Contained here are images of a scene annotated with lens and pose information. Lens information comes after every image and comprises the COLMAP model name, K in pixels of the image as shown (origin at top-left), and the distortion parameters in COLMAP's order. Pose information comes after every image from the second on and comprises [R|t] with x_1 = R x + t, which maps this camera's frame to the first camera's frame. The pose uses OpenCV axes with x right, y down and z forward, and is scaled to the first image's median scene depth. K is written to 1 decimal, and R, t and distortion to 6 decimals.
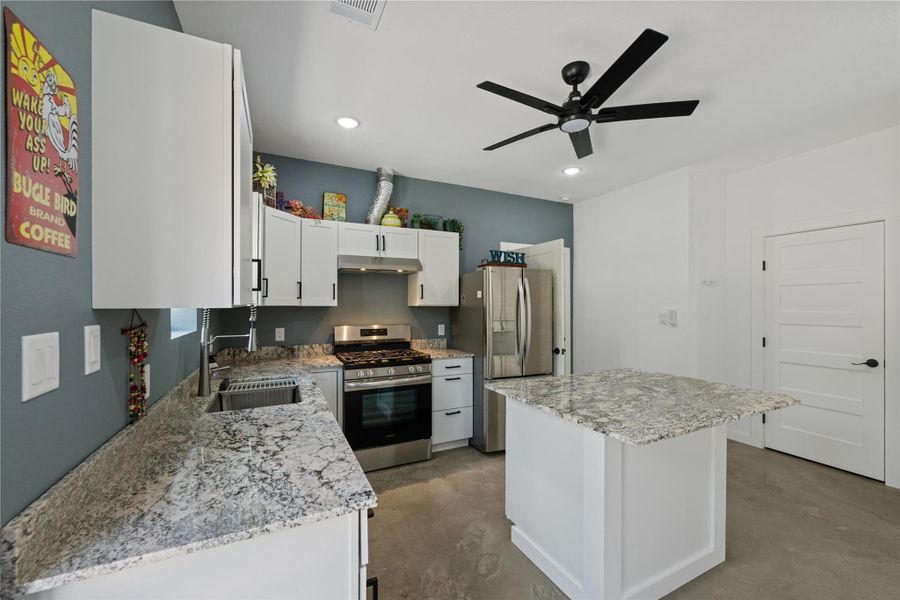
lens RADIAL K [[361.3, 0, 450.2], [0, 361.3, 305.6], [0, 0, 1]] dist [-0.002385, -0.000237]
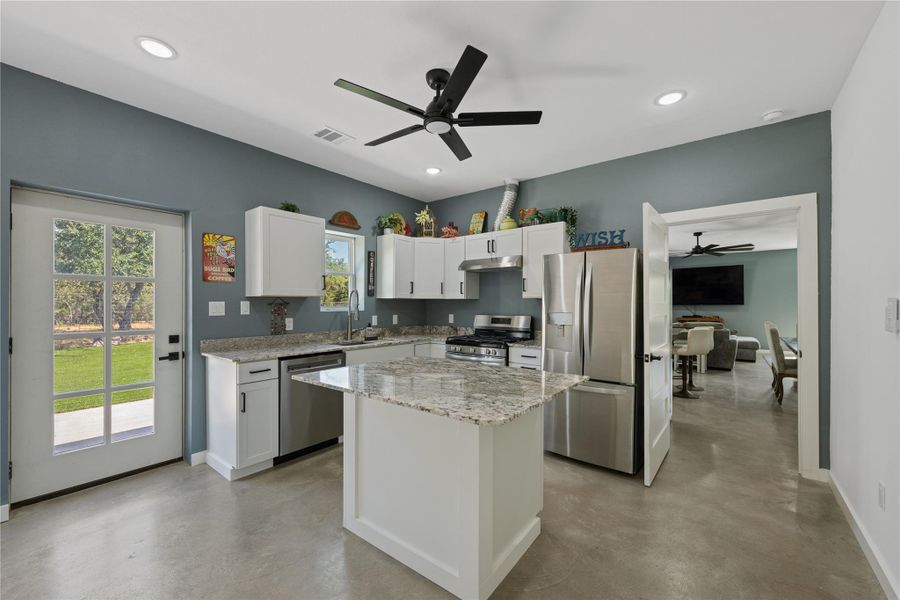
lens RADIAL K [[361.3, 0, 450.2], [0, 361.3, 305.6], [0, 0, 1]] dist [-0.002385, -0.000237]
pose [[0.432333, 0.001863, -0.901712, 0.843584], [-0.002779, 0.999996, 0.000734, 0.024568], [0.901710, 0.002188, 0.432337, 0.351105]]
